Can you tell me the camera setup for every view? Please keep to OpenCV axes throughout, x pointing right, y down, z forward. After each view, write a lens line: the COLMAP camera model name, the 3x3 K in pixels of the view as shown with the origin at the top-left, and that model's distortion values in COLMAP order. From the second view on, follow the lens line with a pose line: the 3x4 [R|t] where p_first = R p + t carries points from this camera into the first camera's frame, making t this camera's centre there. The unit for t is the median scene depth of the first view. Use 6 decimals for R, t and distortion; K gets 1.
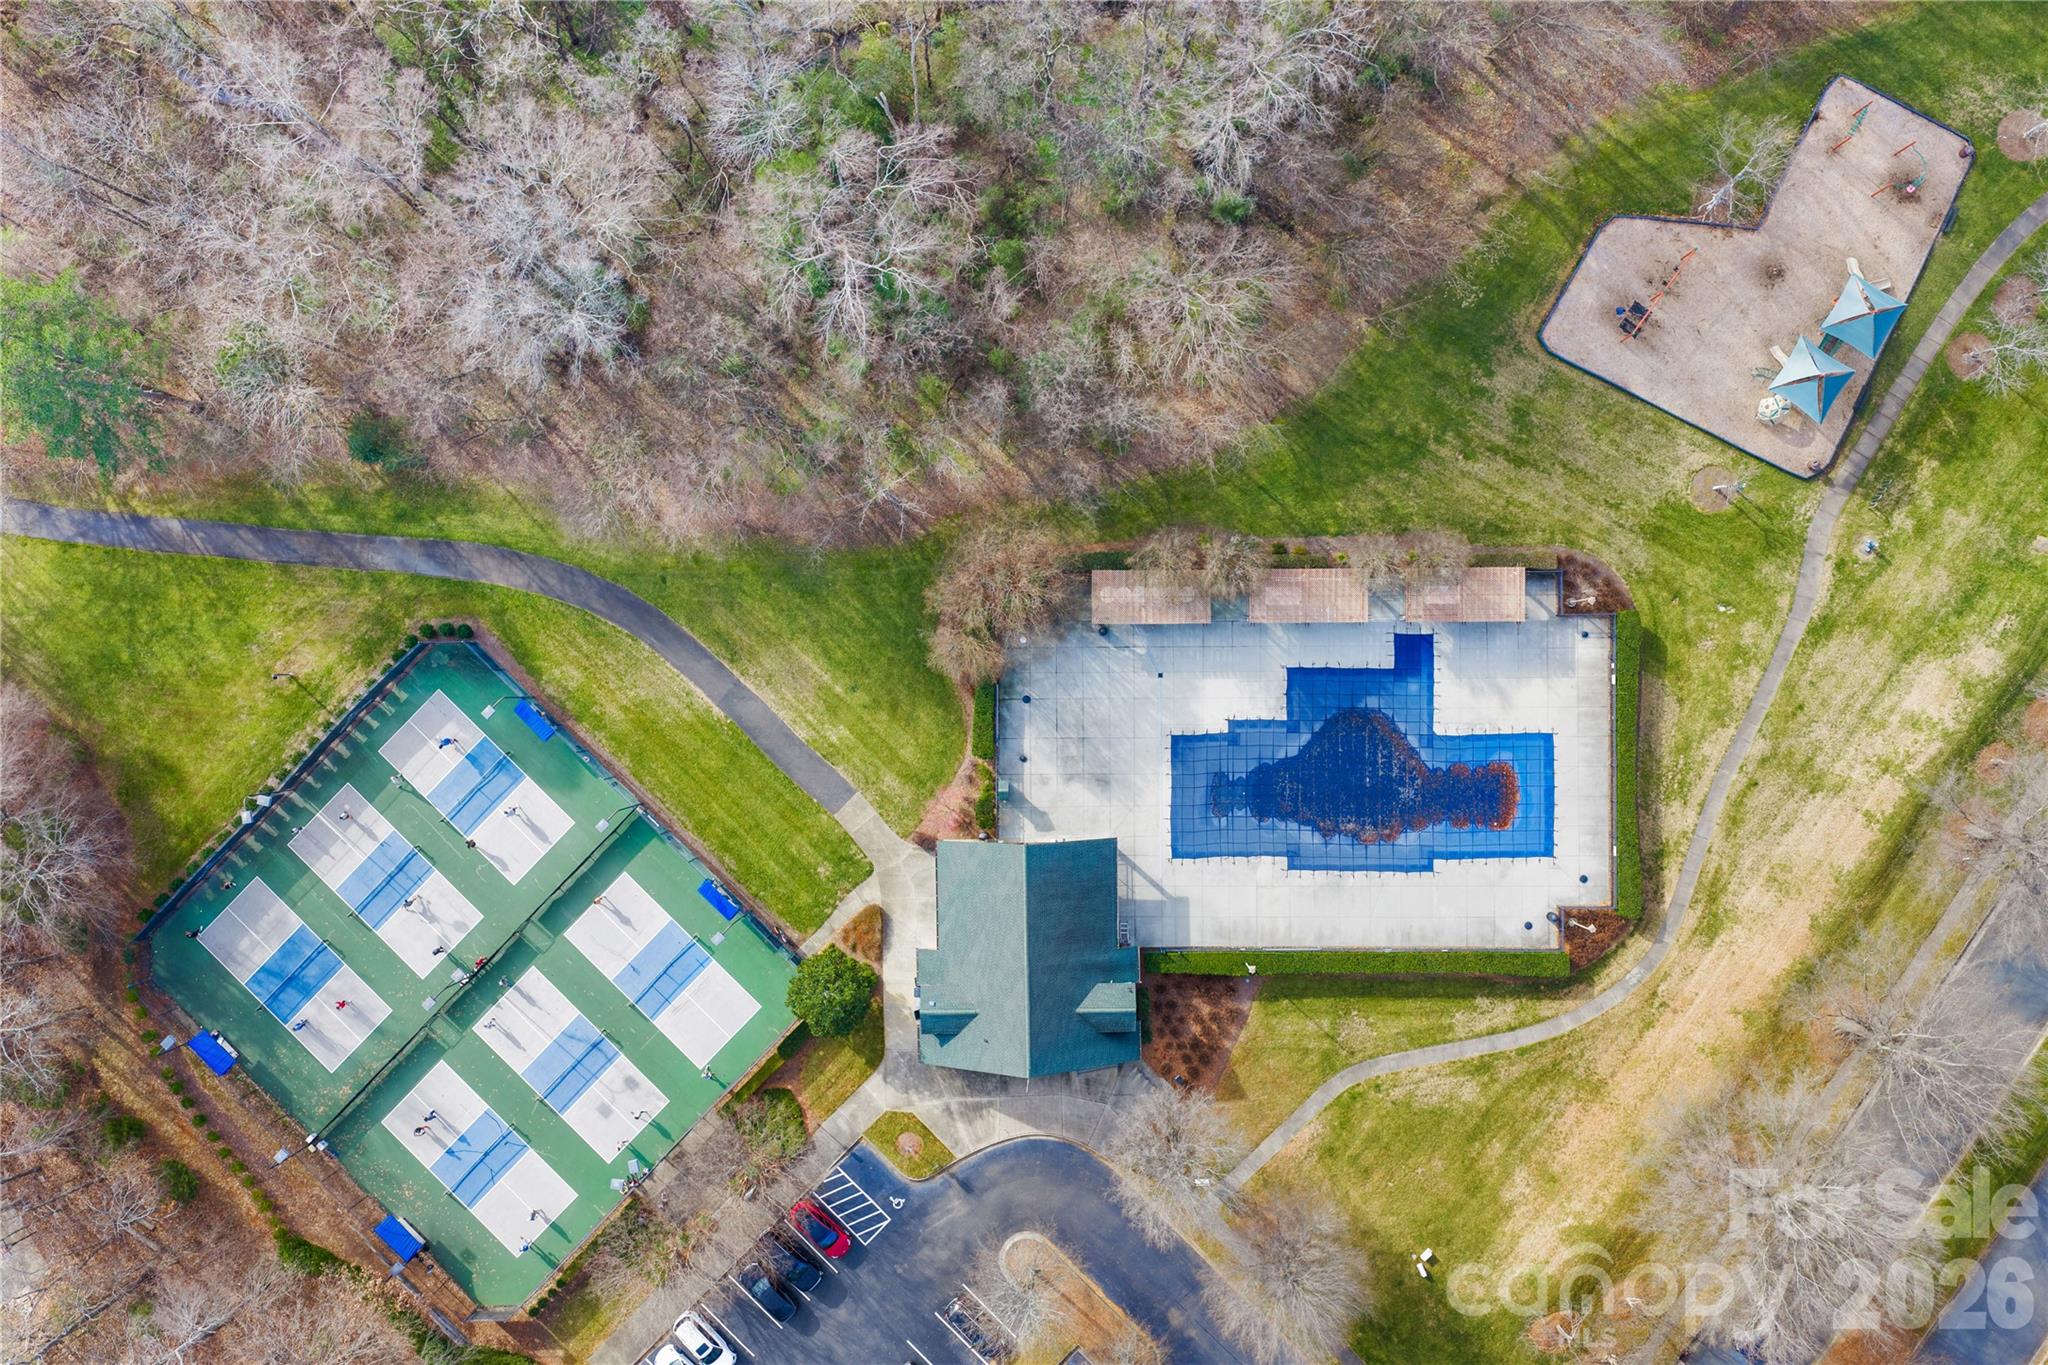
lens RADIAL K [[1707.0, 0, 1024.0], [0, 1707.0, 682.5], [0, 0, 1]] dist [0.016598, 0.004368]
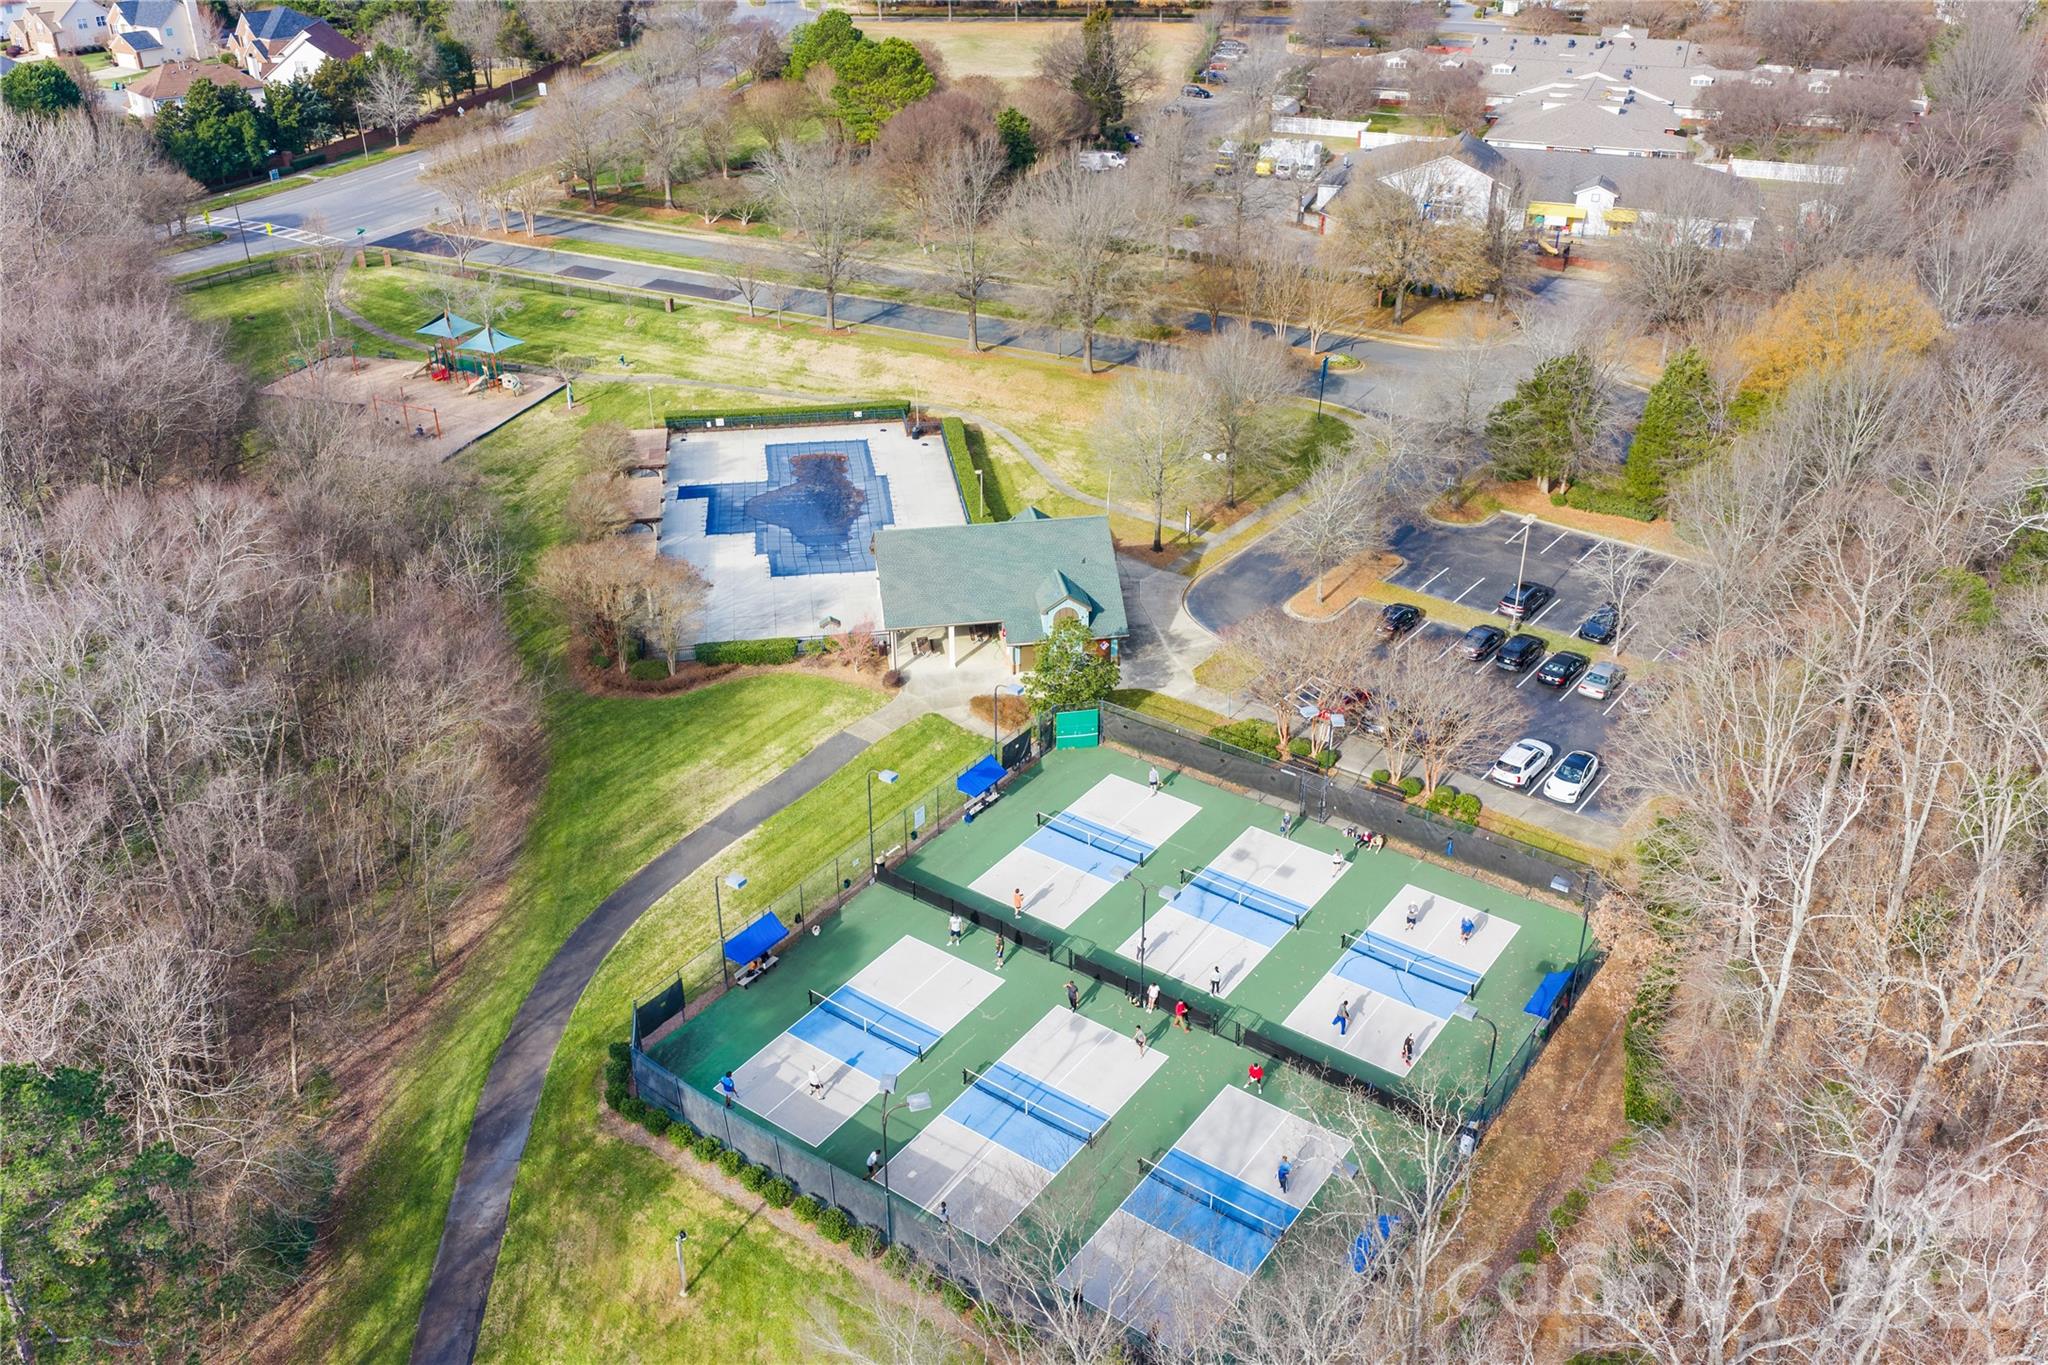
lens RADIAL K [[1707.0, 0, 1024.0], [0, 1707.0, 682.5], [0, 0, 1]] dist [0.016598, 0.004368]
pose [[-0.141727, -0.462180, 0.875388, -0.853115], [0.989871, -0.058707, 0.129266, 0.044530], [-0.008353, 0.884841, 0.465818, 0.581761]]
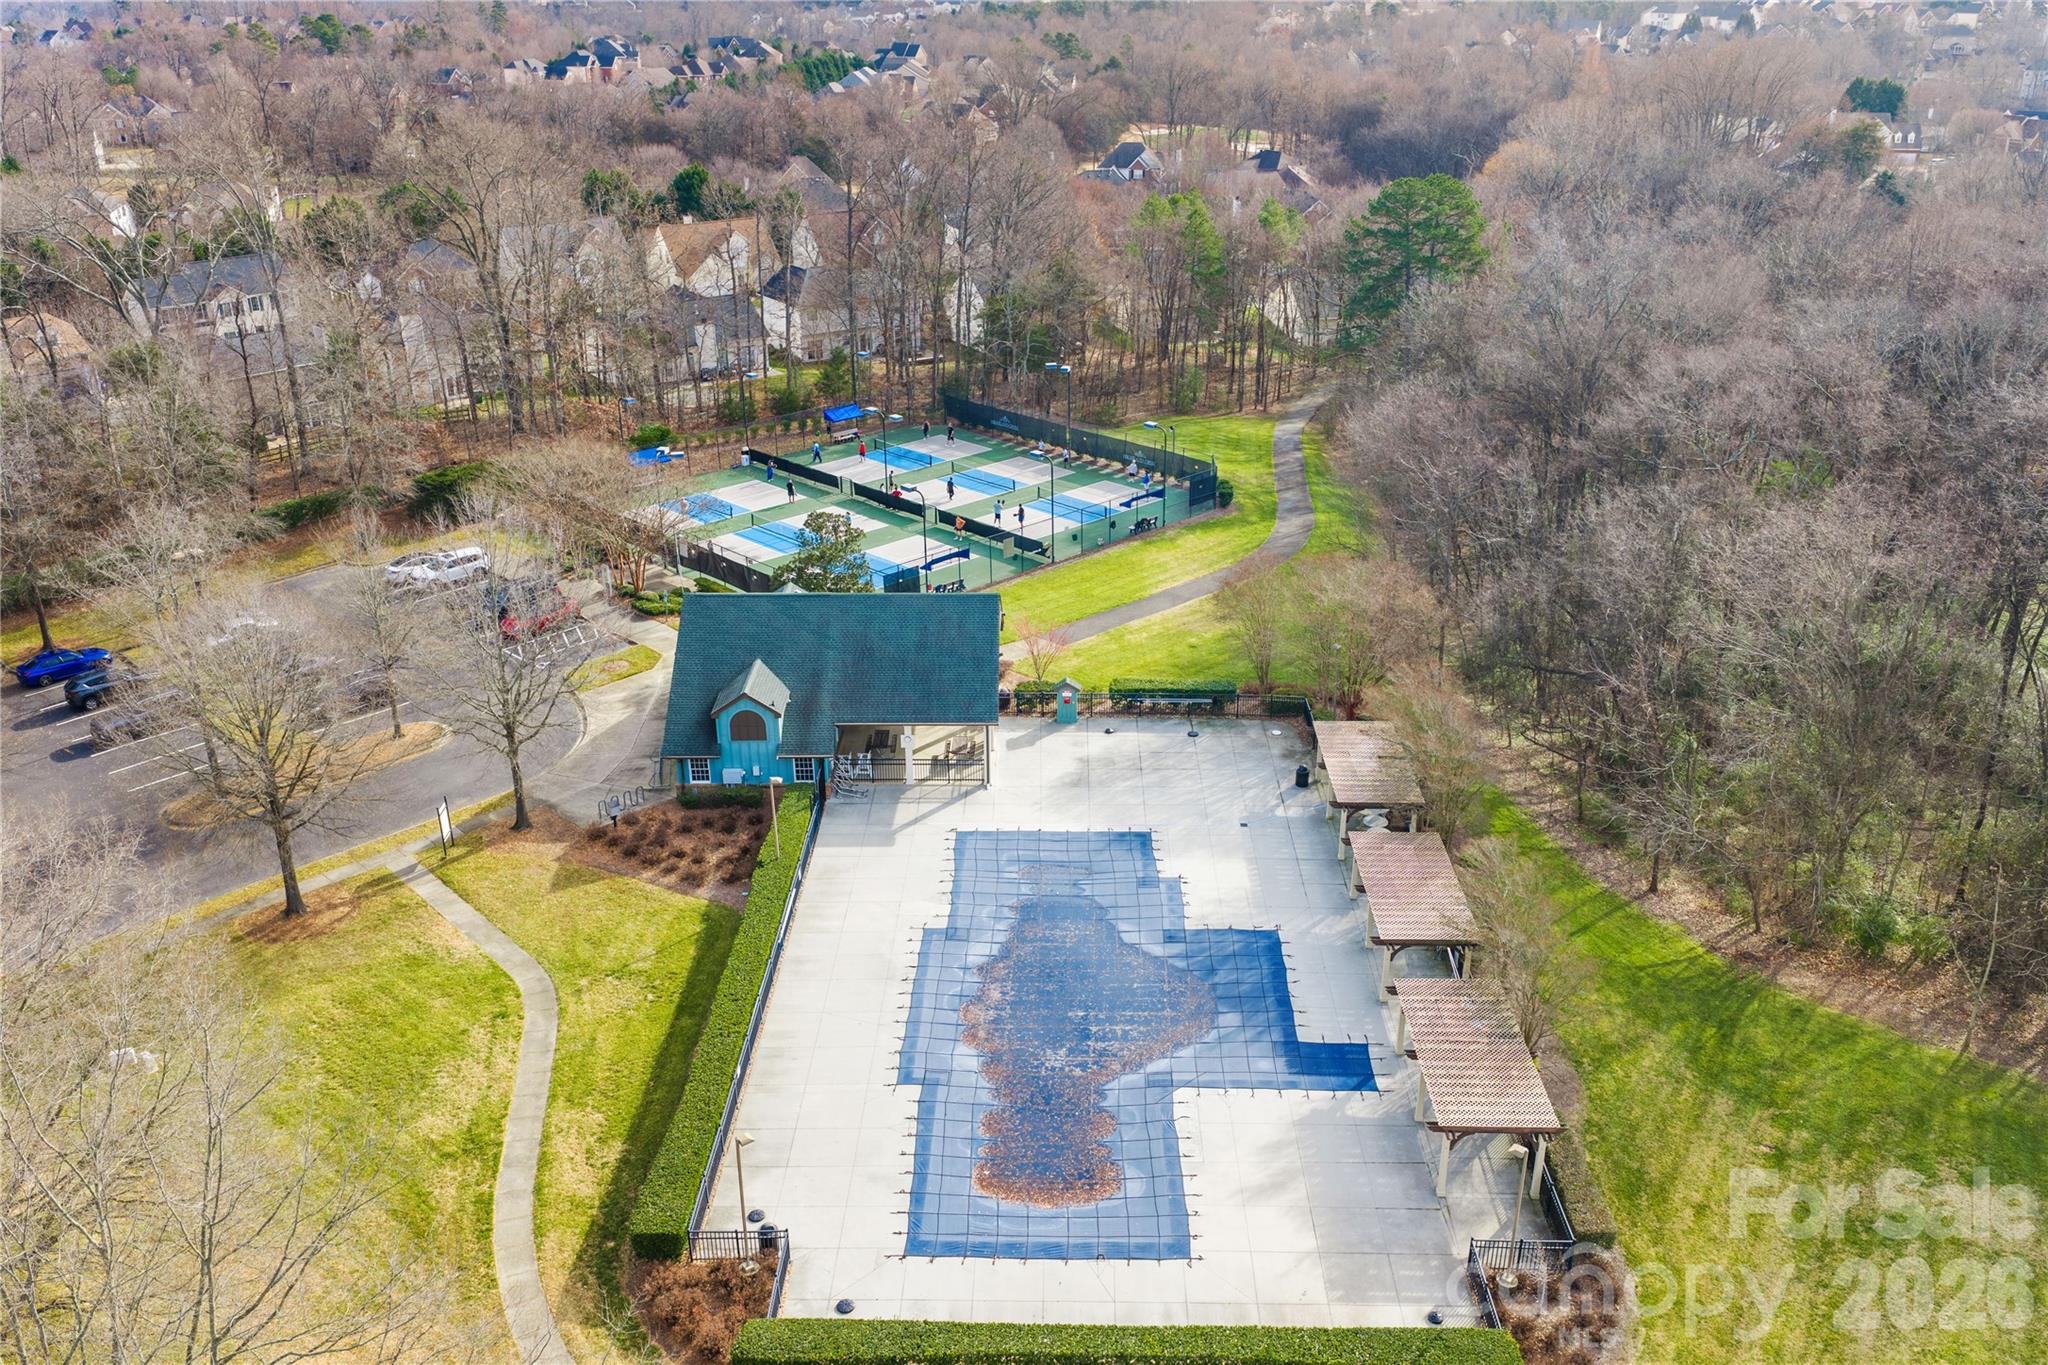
lens RADIAL K [[1707.0, 0, 1024.0], [0, 1707.0, 682.5], [0, 0, 1]] dist [0.016598, 0.004368]
pose [[-0.029591, 0.414467, -0.909583, 0.640812], [-0.999436, 0.002188, 0.033511, 0.056706], [0.015879, 0.910062, 0.414168, 0.686734]]
